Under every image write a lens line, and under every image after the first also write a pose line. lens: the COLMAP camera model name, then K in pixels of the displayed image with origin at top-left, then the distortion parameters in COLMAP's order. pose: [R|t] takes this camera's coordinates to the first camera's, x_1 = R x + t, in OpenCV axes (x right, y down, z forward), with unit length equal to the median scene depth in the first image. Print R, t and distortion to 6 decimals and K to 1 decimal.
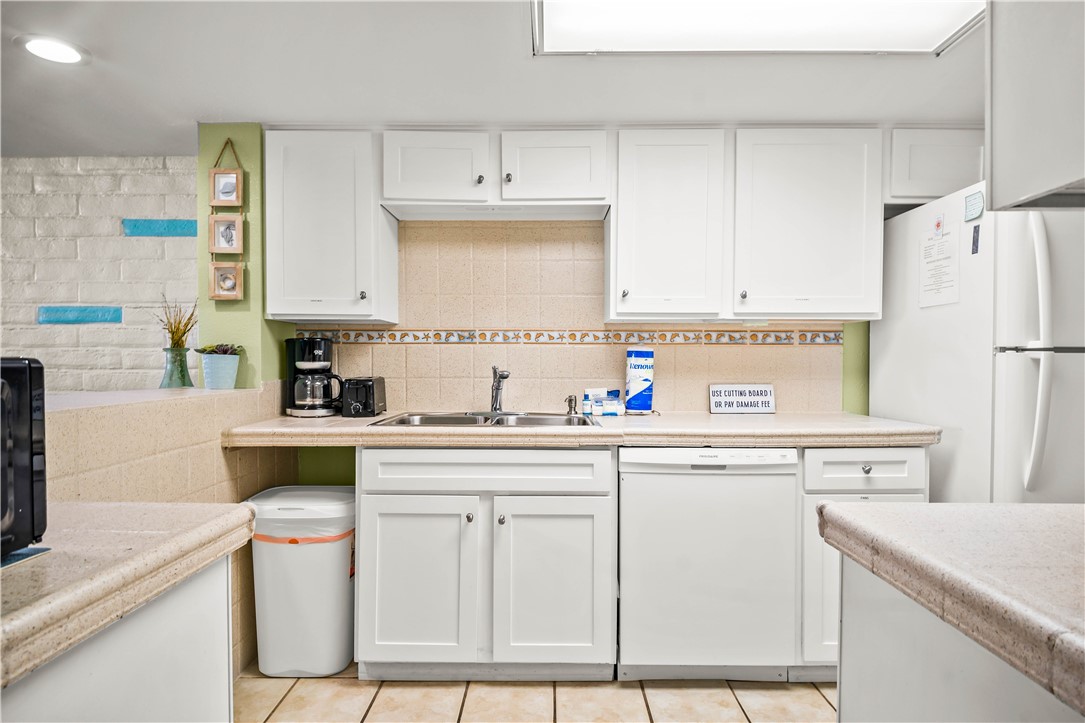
lens RADIAL K [[590.7, 0, 542.5], [0, 590.7, 368.2], [0, 0, 1]] dist [0.013628, -0.006430]
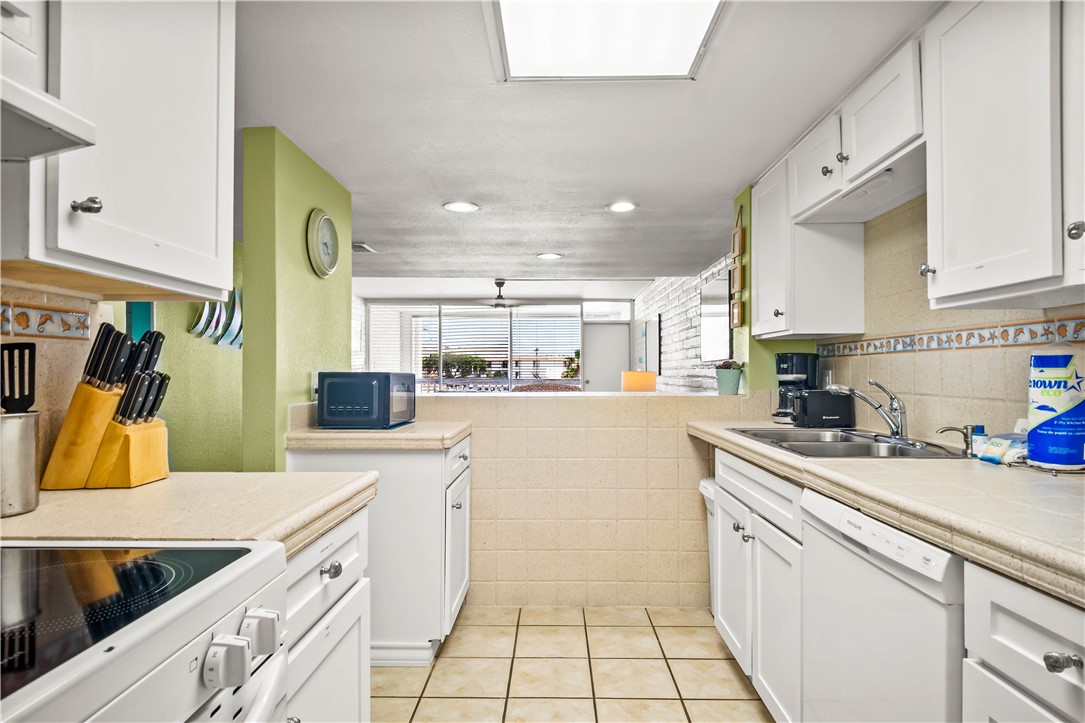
lens RADIAL K [[590.7, 0, 520.9], [0, 590.7, 365.8], [0, 0, 1]] dist [0.013628, -0.006430]
pose [[-0.025357, -0.013507, -0.999587, 0.702730], [-0.007958, 0.999880, -0.013309, -0.007649], [0.999647, 0.007617, -0.025461, 0.496310]]
